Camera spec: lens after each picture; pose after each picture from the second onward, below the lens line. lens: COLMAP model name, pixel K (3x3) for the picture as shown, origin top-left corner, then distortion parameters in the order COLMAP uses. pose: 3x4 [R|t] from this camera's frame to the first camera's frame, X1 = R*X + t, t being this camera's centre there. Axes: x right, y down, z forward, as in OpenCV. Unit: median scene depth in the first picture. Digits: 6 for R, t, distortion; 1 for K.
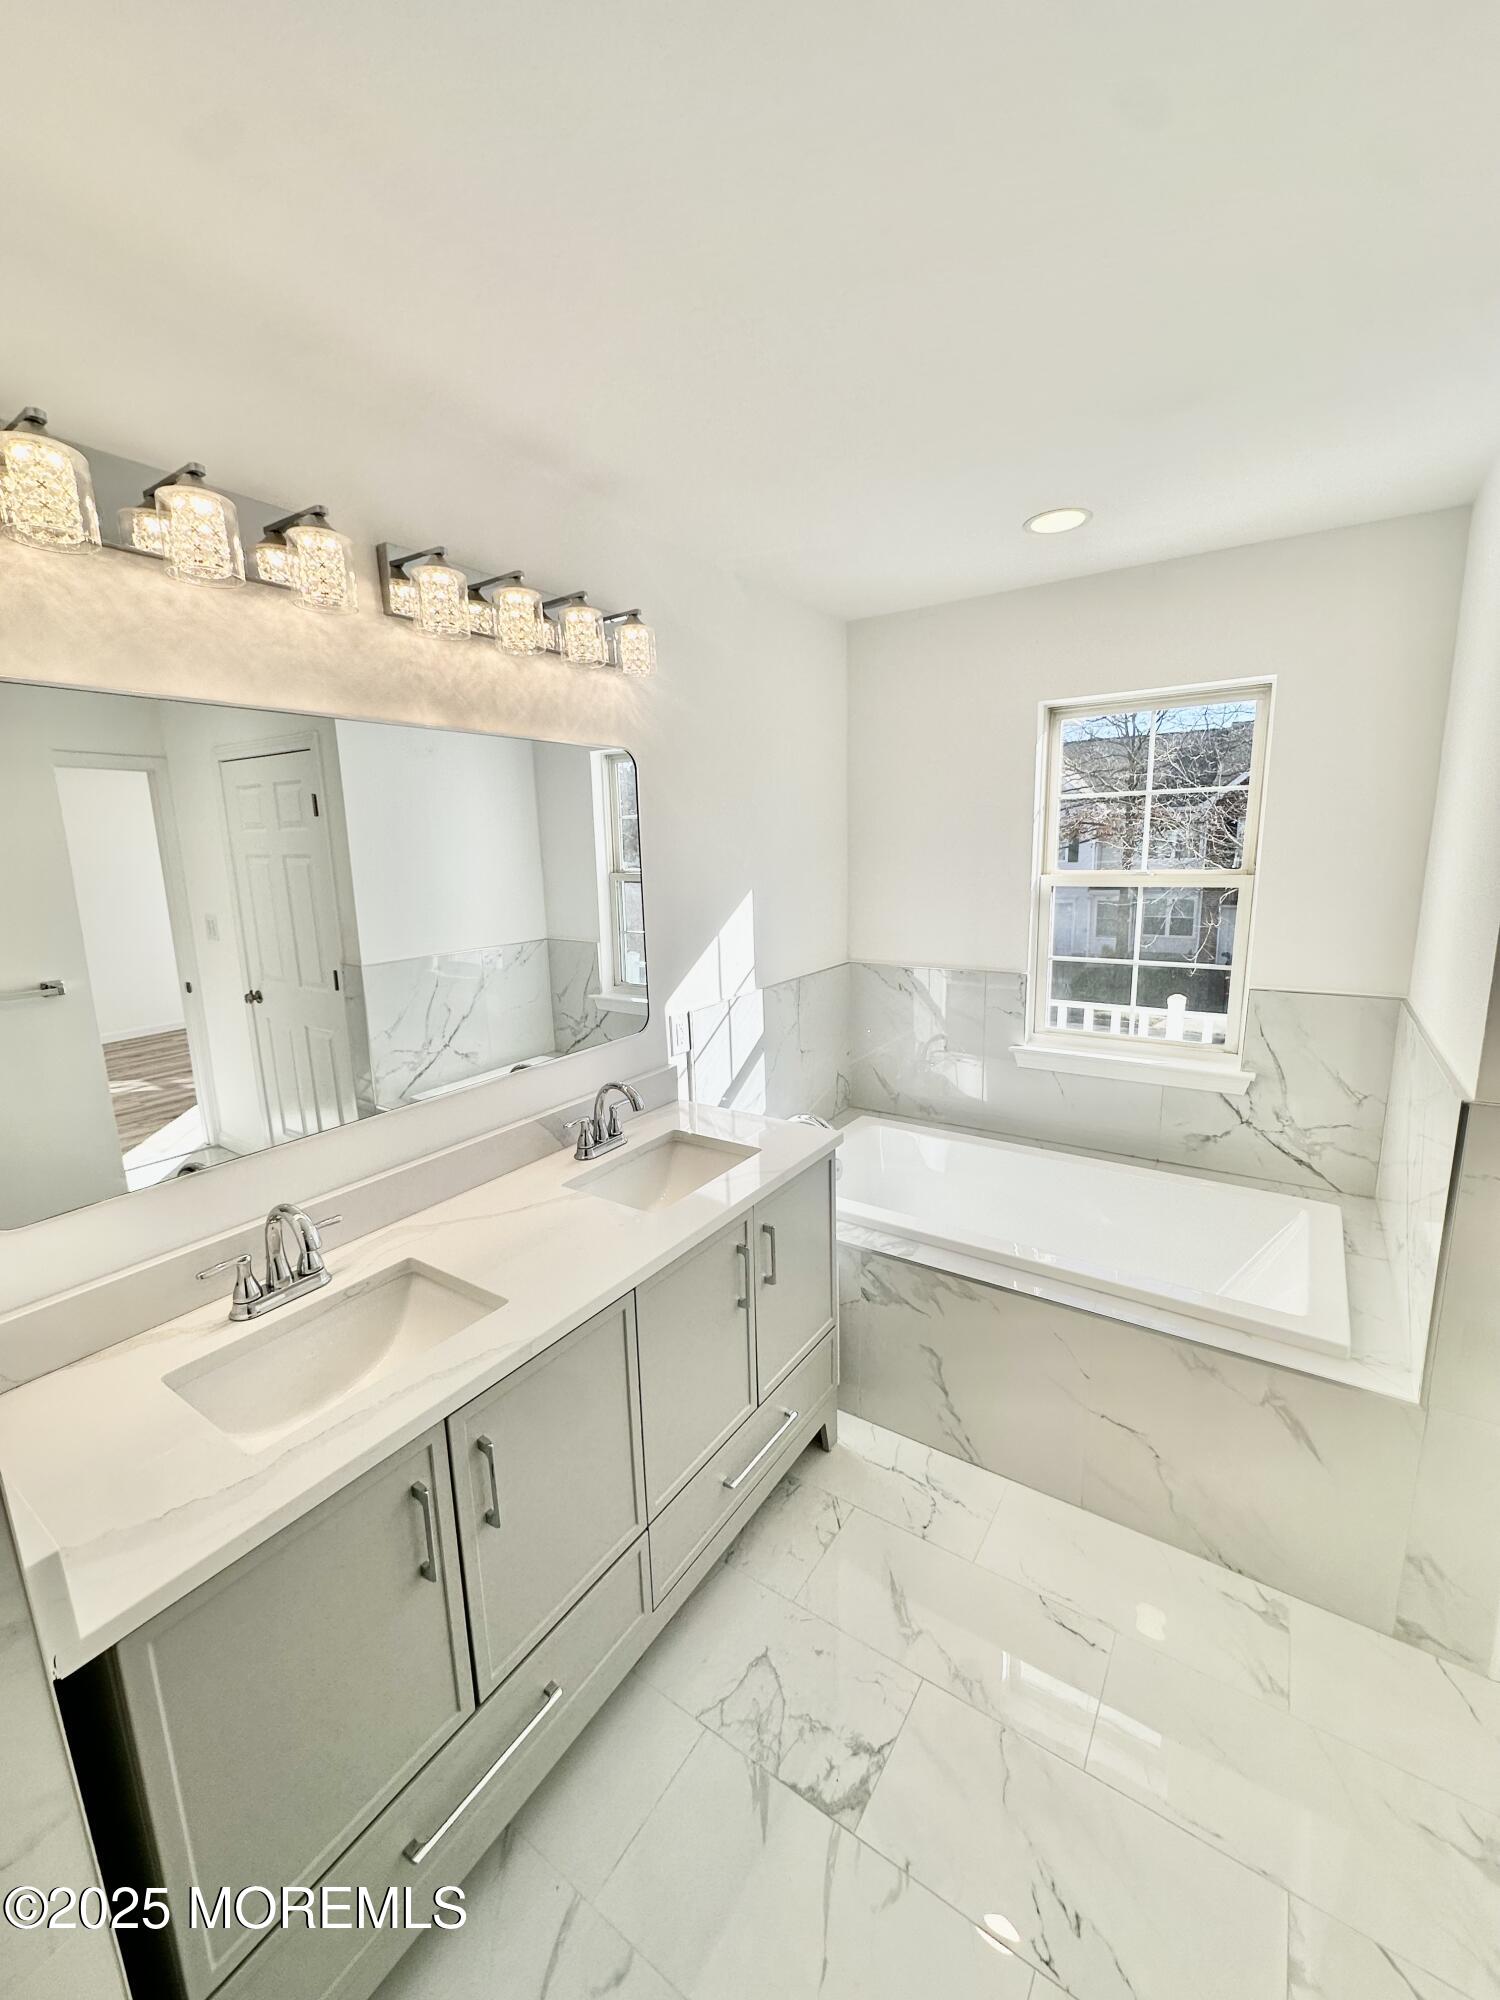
lens RADIAL K [[797.0, 0, 760.6], [0, 797.0, 994.2], [0, 0, 1]] dist [-0.002850, 0.000857]
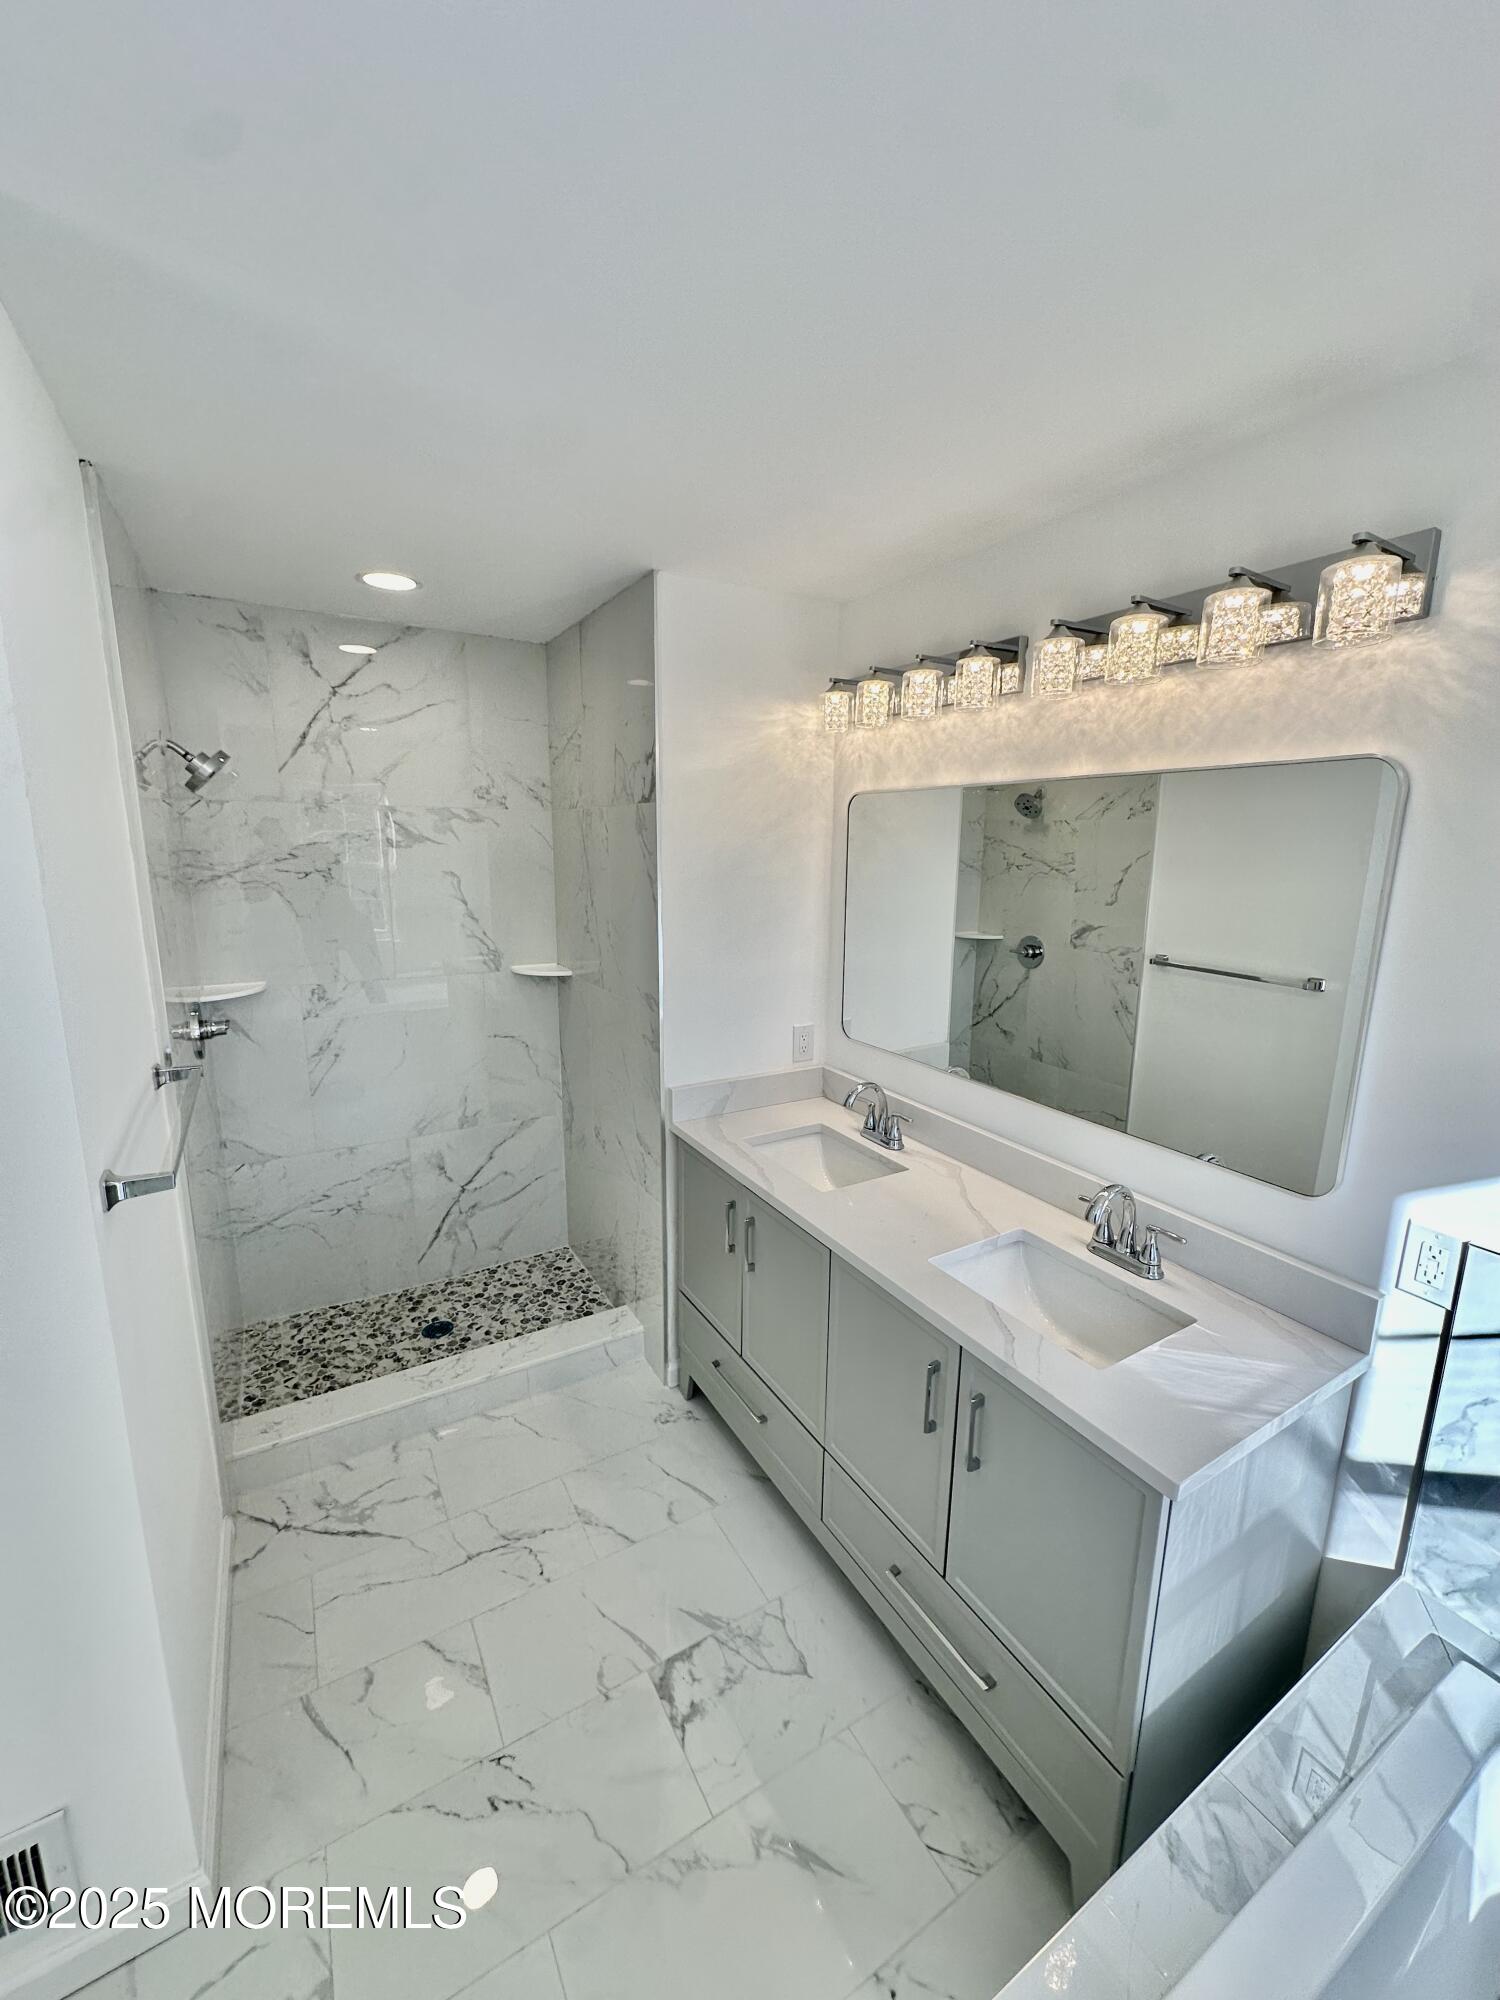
lens RADIAL K [[797.0, 0, 750.3], [0, 797.0, 996.5], [0, 0, 1]] dist [-0.002850, 0.000857]
pose [[-0.435440, 0.191224, -0.879673, 0.529558], [-0.172763, 0.941264, 0.290130, -0.194843], [0.883484, 0.278309, -0.376828, 0.733863]]
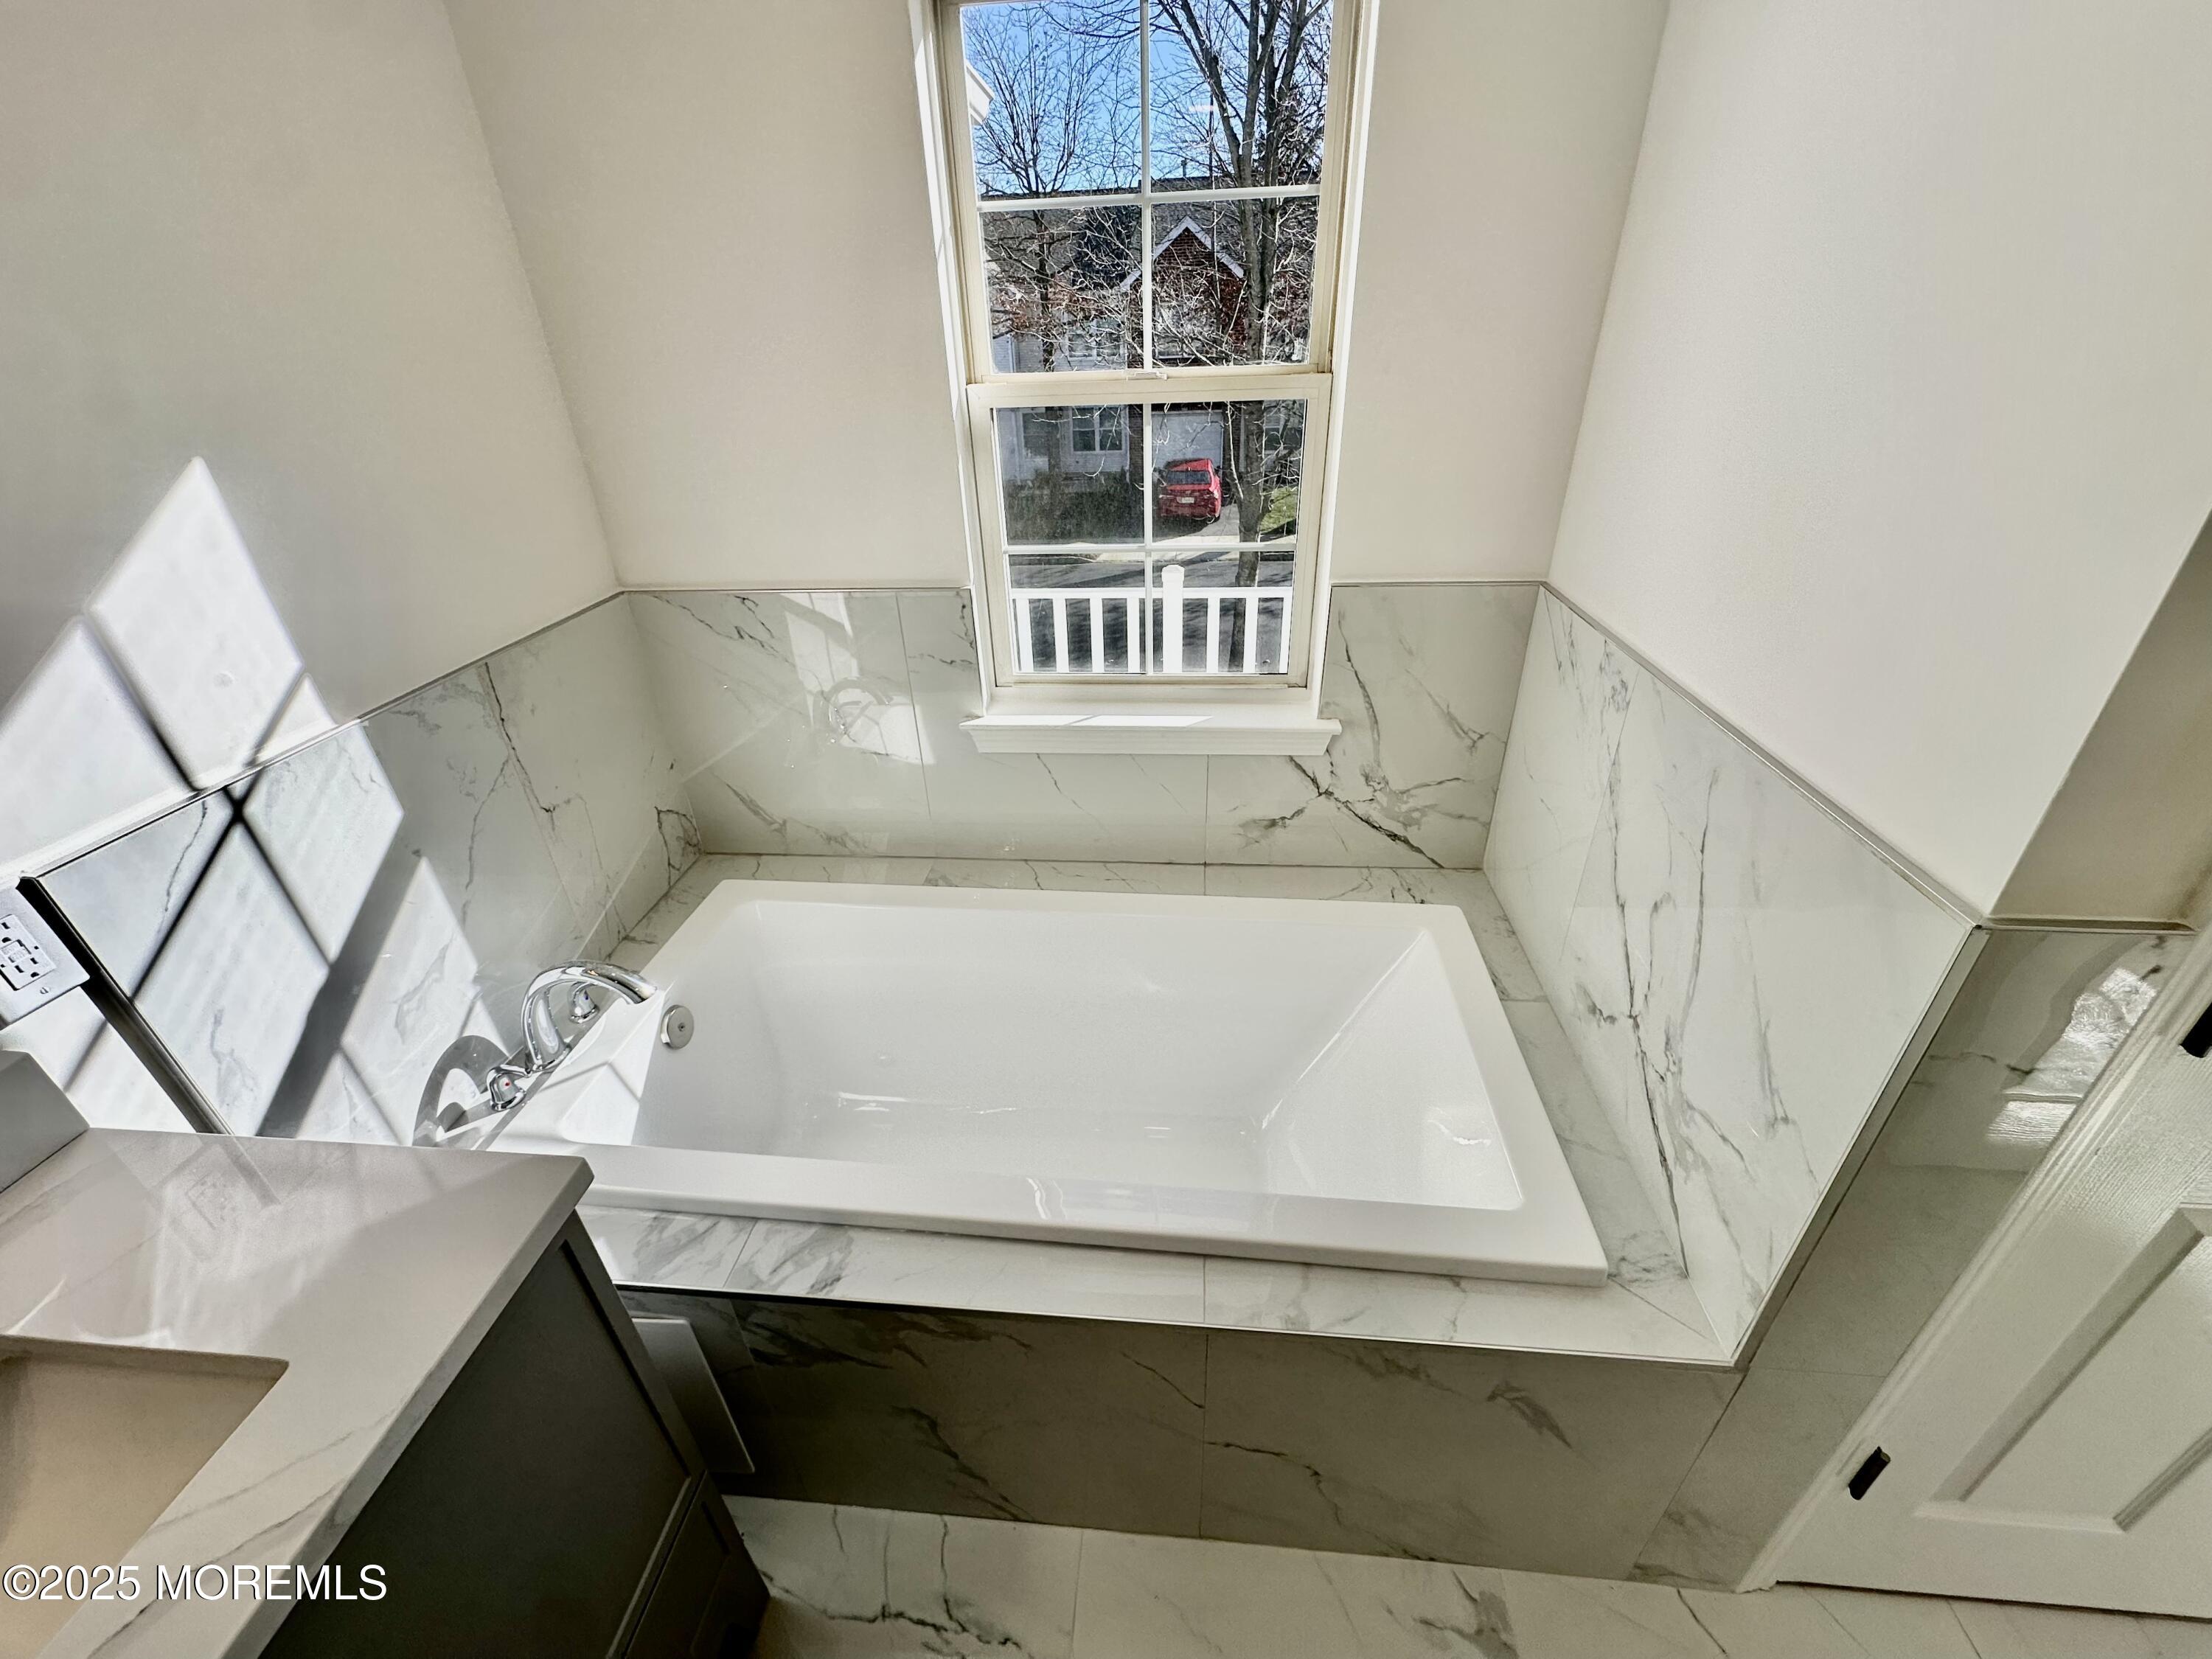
lens RADIAL K [[881.5, 0, 1109.6], [0, 881.5, 821.7], [0, 0, 1]] dist [-0.002850, 0.000857]
pose [[0.881002, -0.235737, 0.410200, 0.161232], [0.098417, 0.939372, 0.328473, -0.075488], [-0.462764, -0.249014, 0.850789, 0.486995]]
